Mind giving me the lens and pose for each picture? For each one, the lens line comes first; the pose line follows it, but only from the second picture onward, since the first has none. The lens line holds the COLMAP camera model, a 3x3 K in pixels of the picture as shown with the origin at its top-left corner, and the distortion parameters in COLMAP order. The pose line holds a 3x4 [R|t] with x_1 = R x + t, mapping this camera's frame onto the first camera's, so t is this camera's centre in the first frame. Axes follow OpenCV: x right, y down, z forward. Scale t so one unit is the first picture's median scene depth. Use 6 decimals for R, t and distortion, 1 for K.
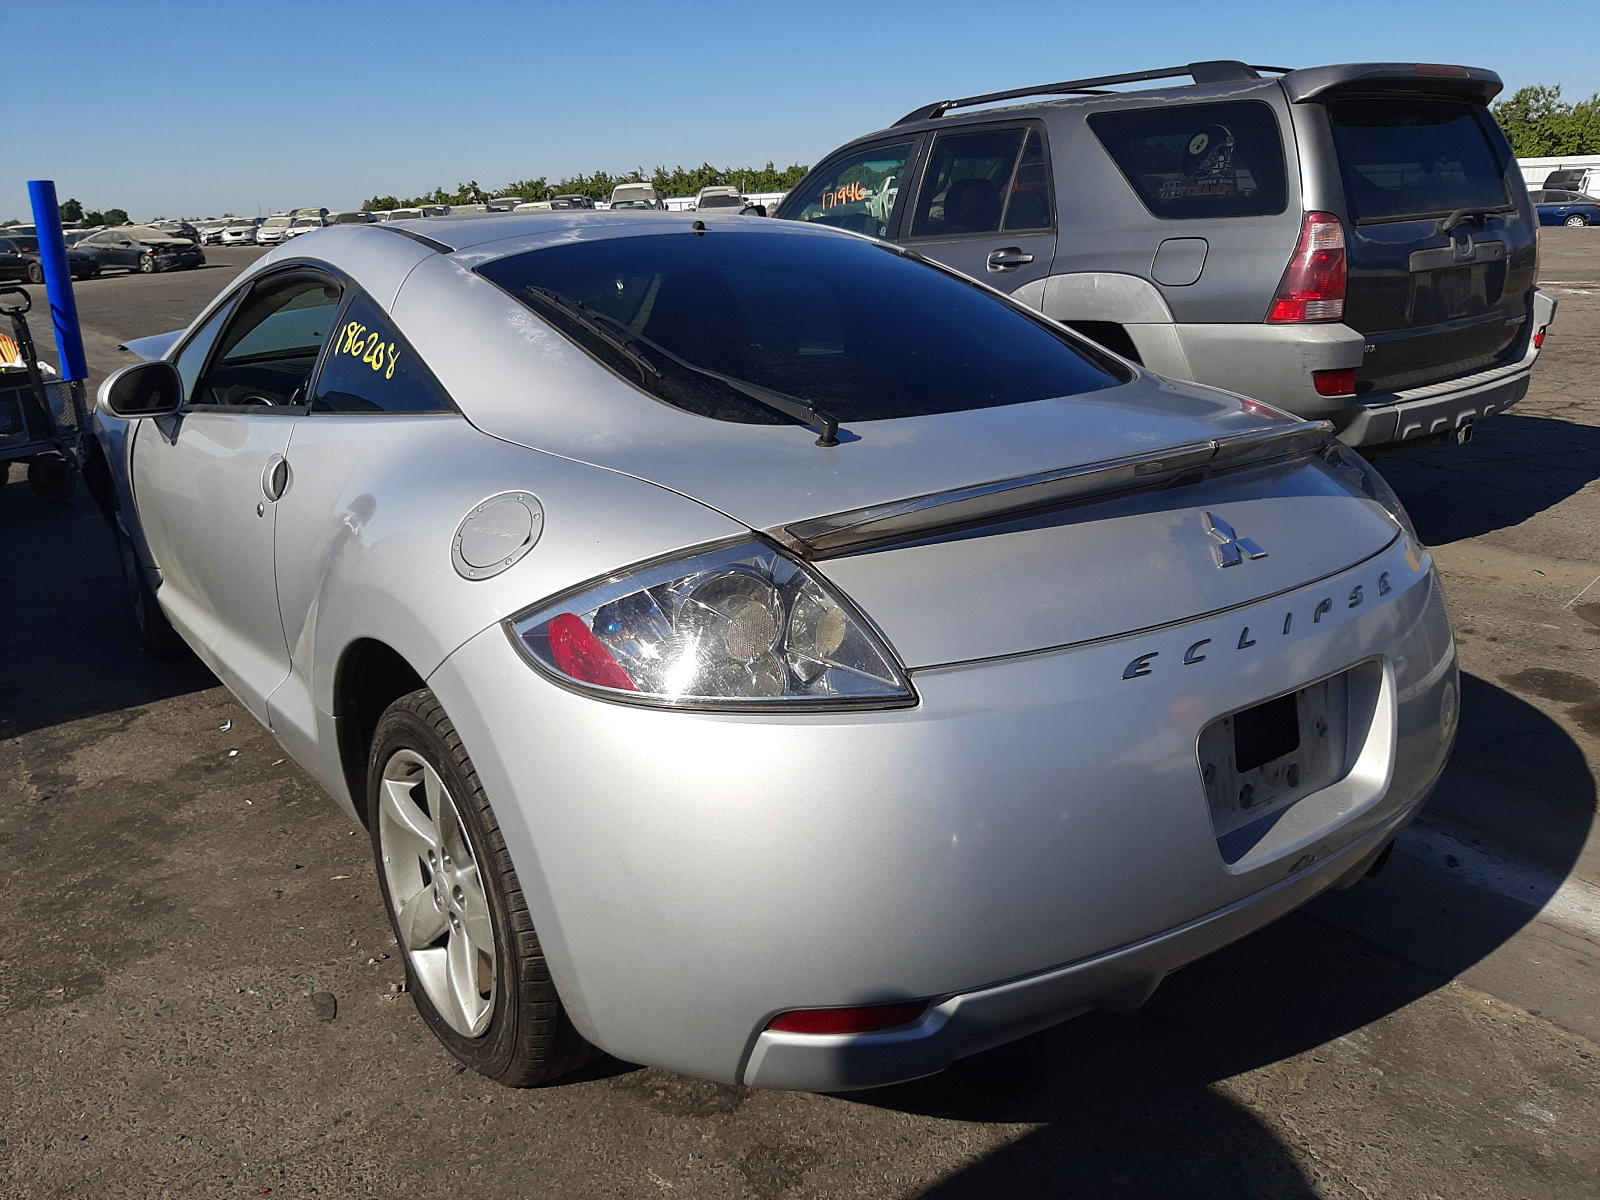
lens RADIAL K [[1217.5, 0, 805.3], [0, 1217.5, 598.5], [0, 0, 1]] dist [0.002087, 0.002655]
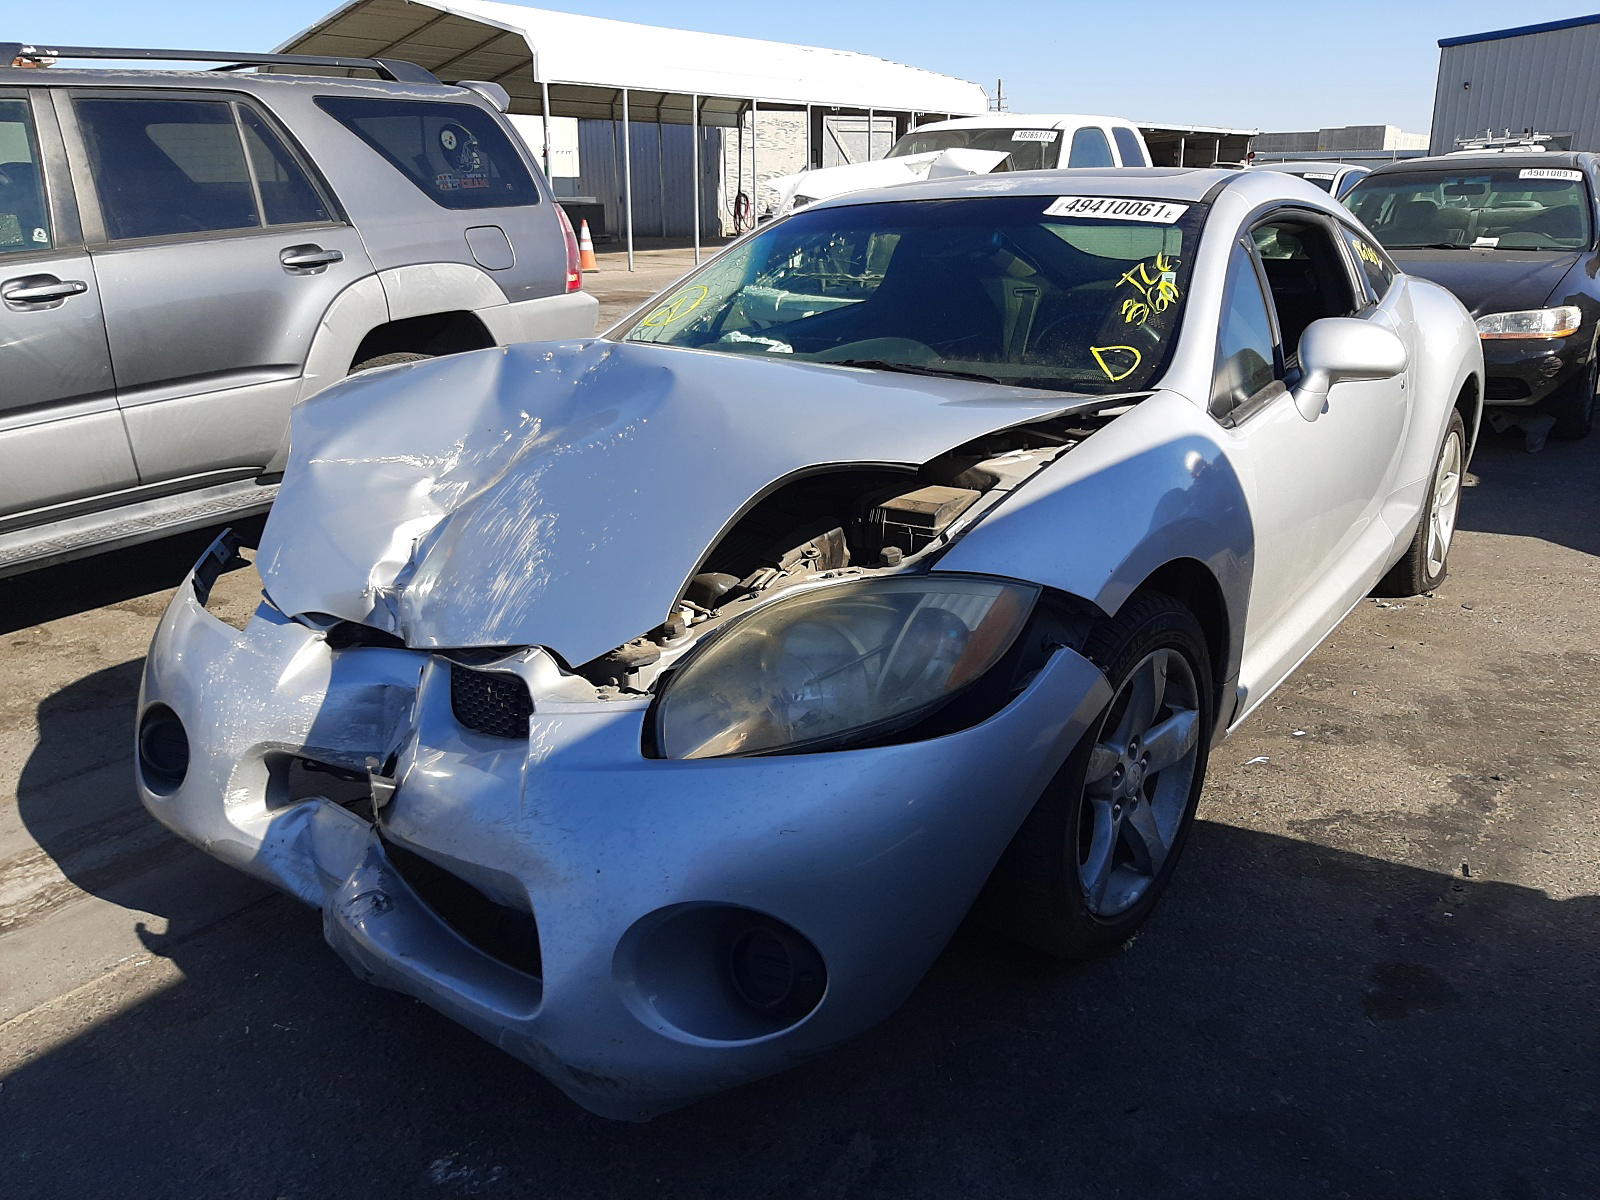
lens RADIAL K [[1217.5, 0, 805.5], [0, 1217.5, 602.1], [0, 0, 1]] dist [0.002087, 0.002655]
pose [[-0.260939, -0.272815, 0.926004, -1.154252], [0.329659, 0.876390, 0.351093, -0.388583], [-0.907324, 0.396879, -0.138748, 1.377220]]
